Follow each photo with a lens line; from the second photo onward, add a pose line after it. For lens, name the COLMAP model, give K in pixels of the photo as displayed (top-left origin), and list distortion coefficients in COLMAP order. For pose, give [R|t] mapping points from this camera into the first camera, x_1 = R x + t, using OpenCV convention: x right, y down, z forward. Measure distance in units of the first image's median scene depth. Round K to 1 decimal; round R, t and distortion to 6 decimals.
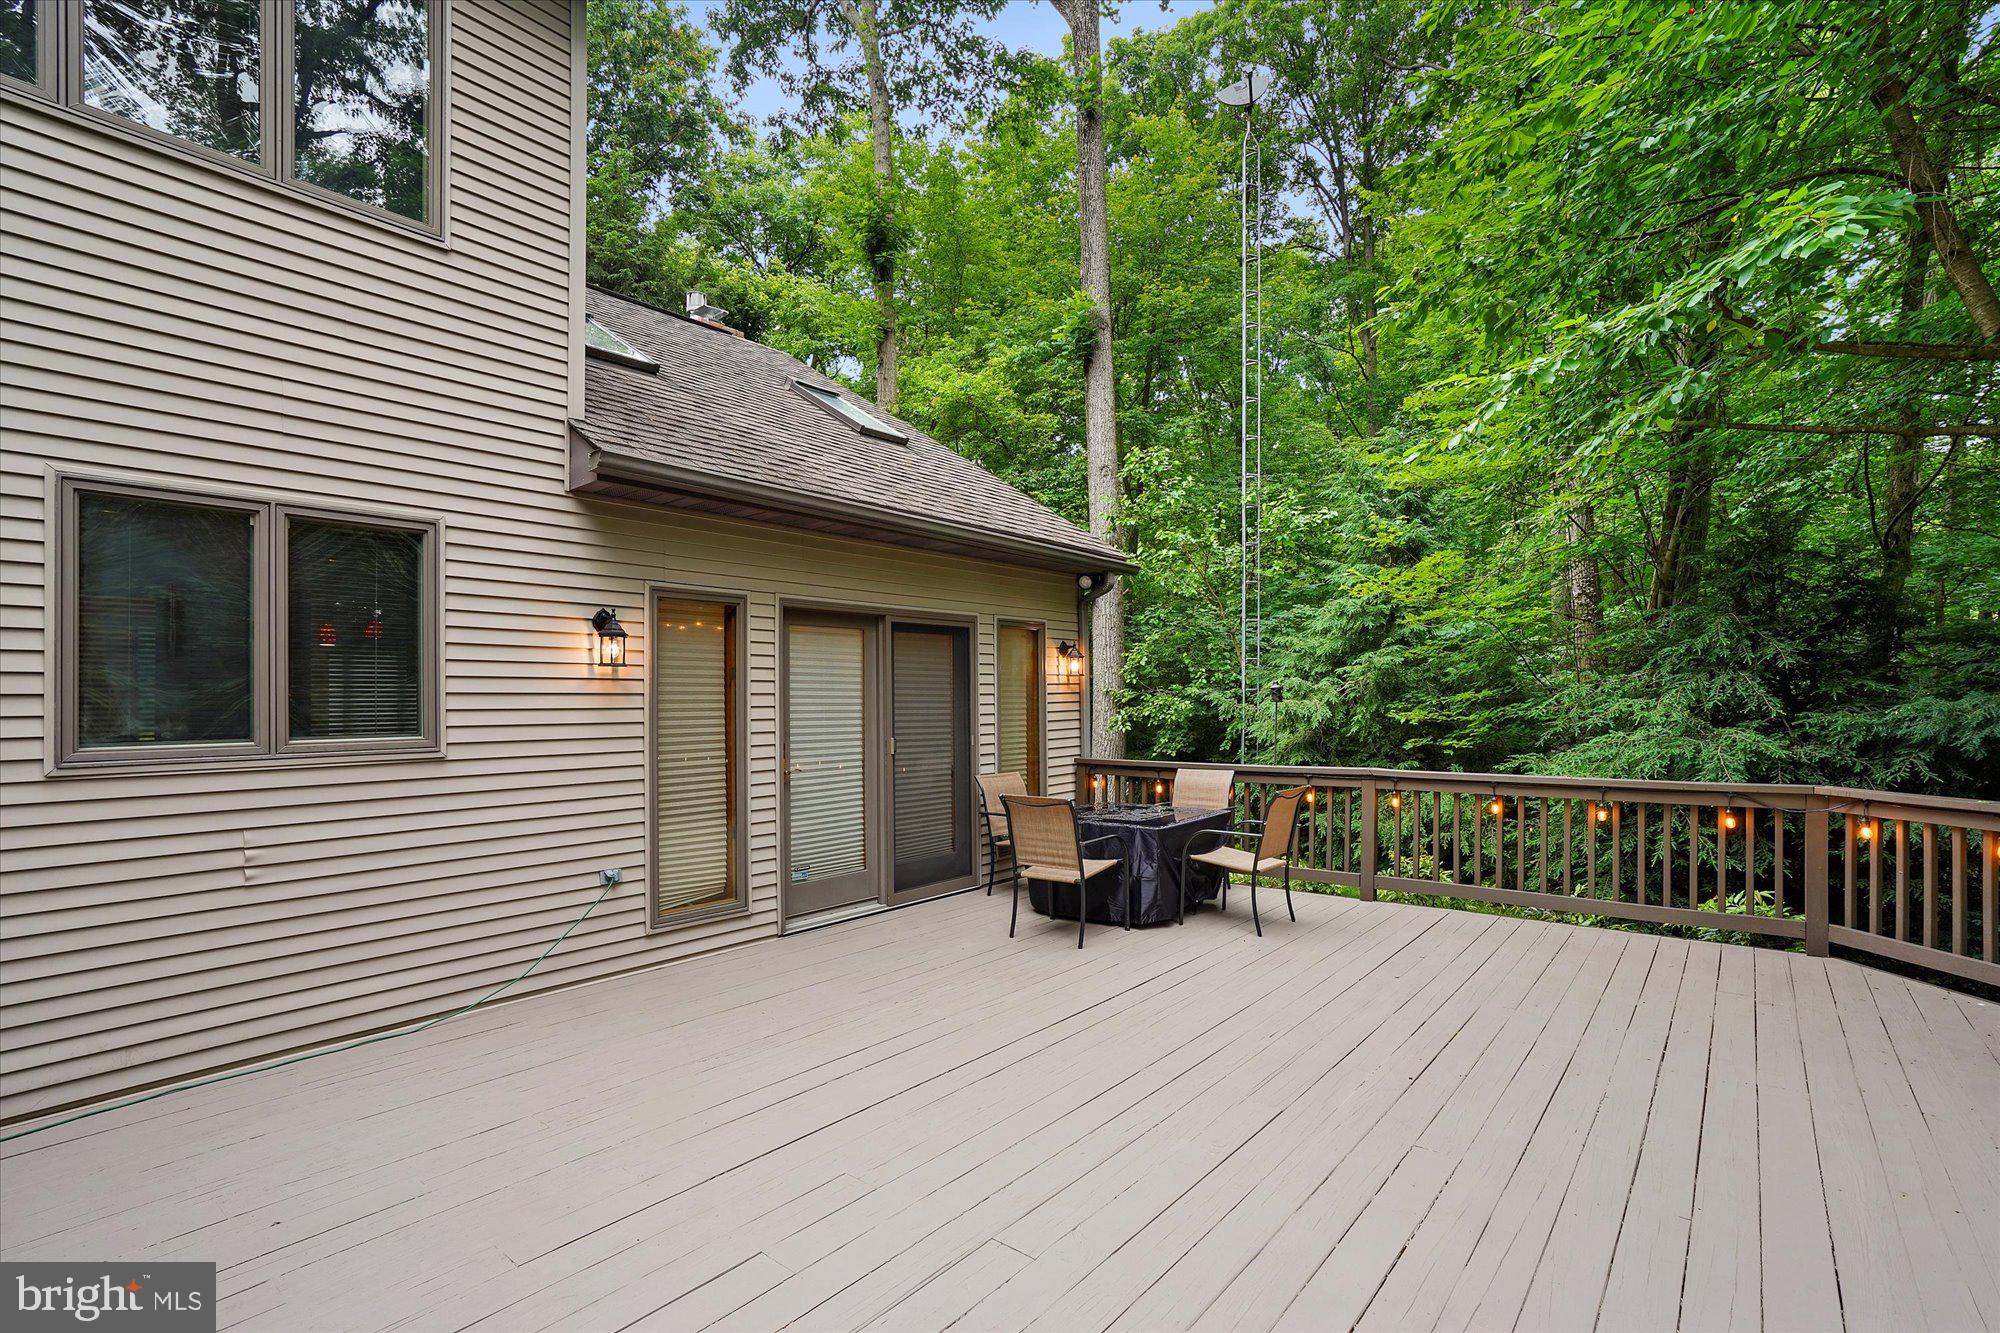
lens RADIAL K [[931.0, 0, 1000.4], [0, 931.0, 673.1], [0, 0, 1]] dist [-0.050805, 0.027214]
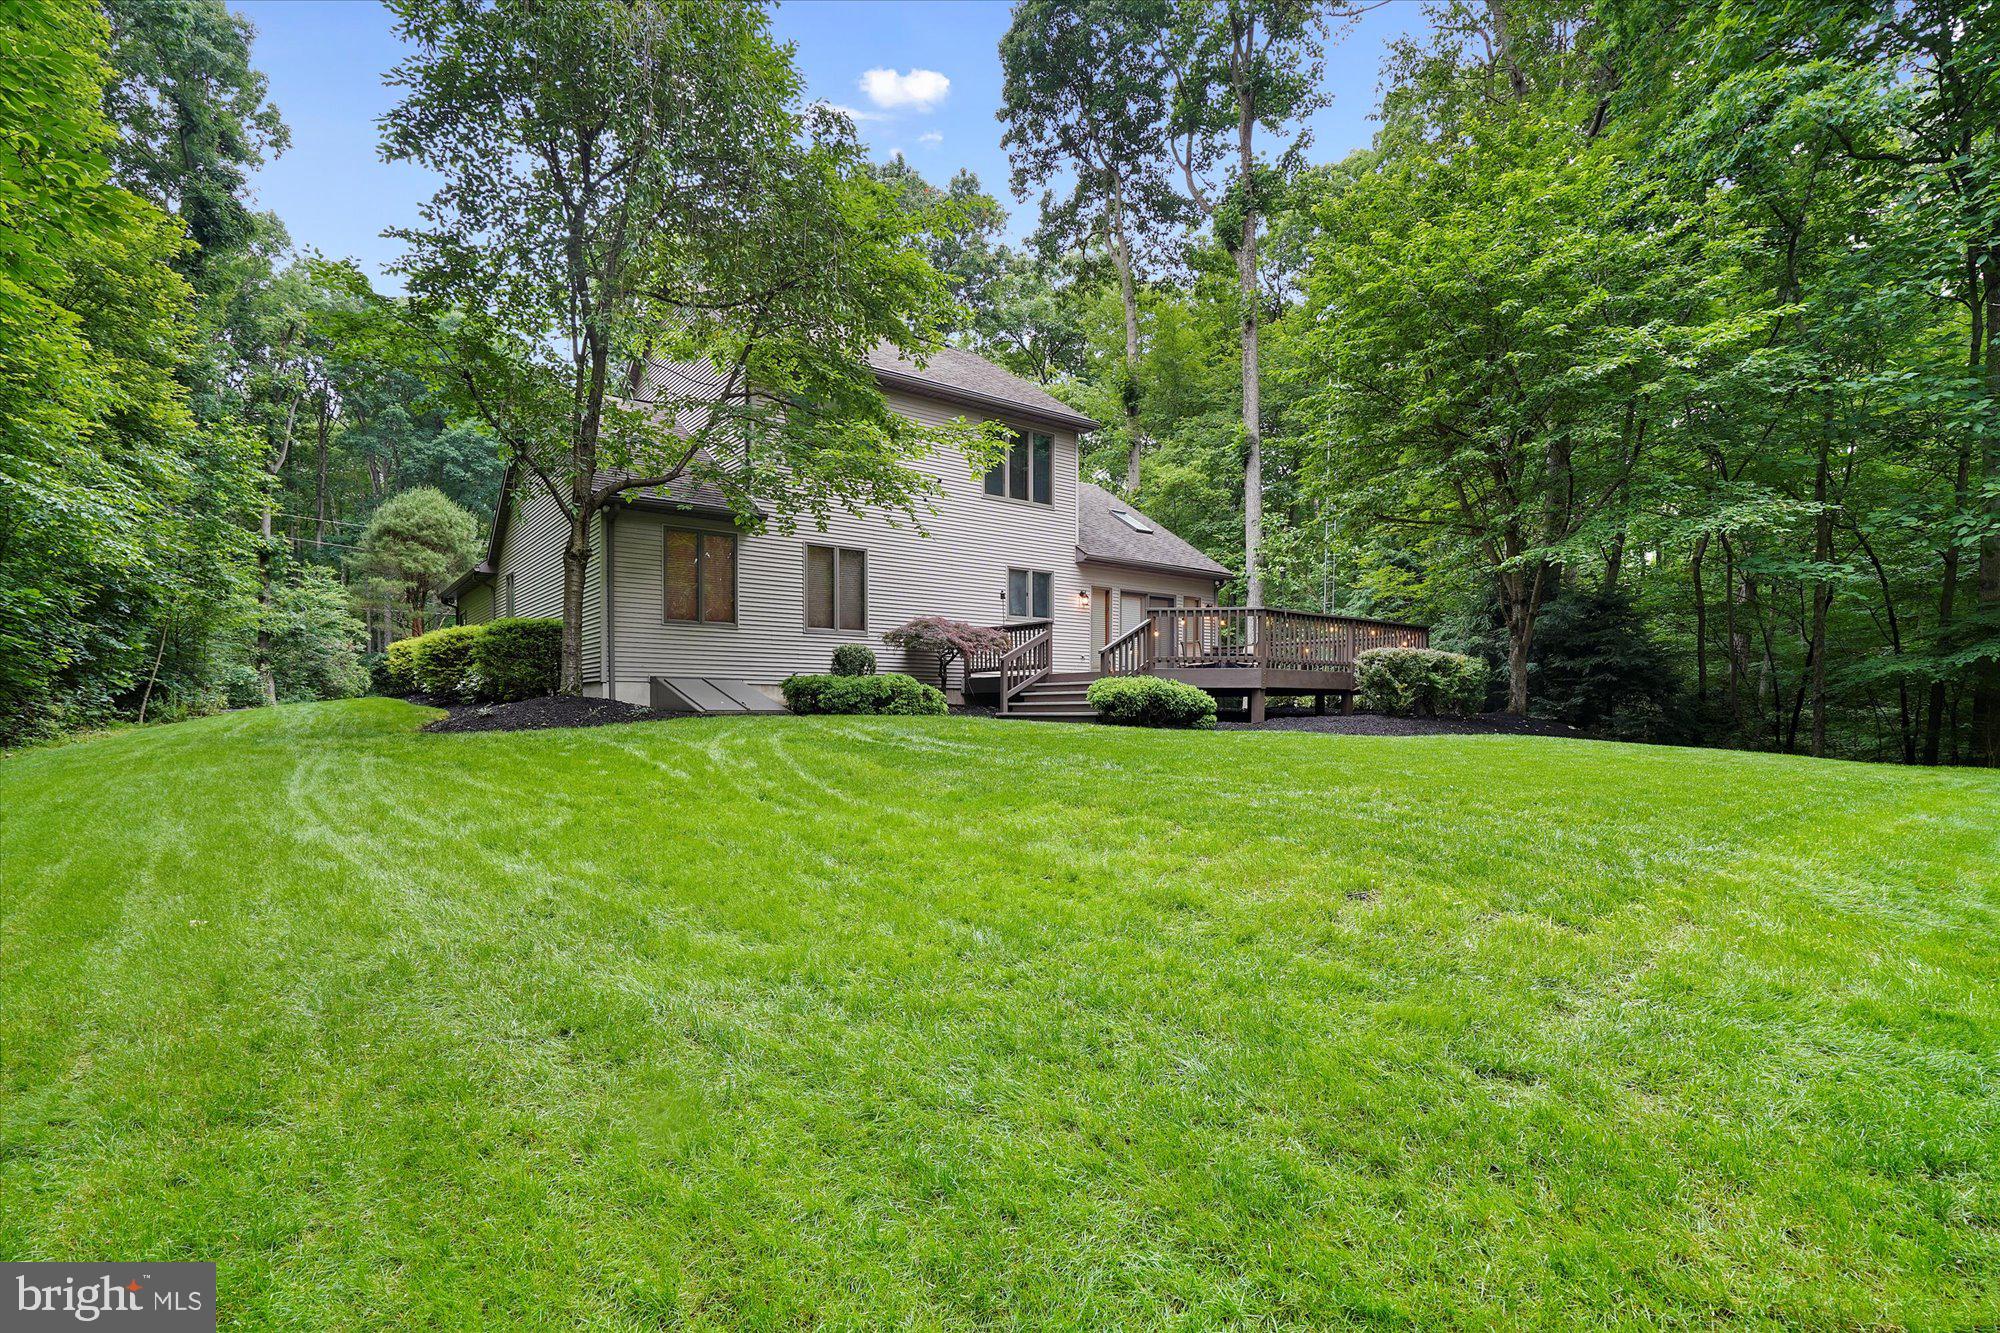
lens RADIAL K [[931.0, 0, 1000.4], [0, 931.0, 673.1], [0, 0, 1]] dist [-0.050805, 0.027214]
pose [[0.972951, 0.014332, -0.230566, 0.050277], [-0.014467, 0.999895, 0.001106, 0.085192], [0.230557, 0.002260, 0.973056, -0.893839]]
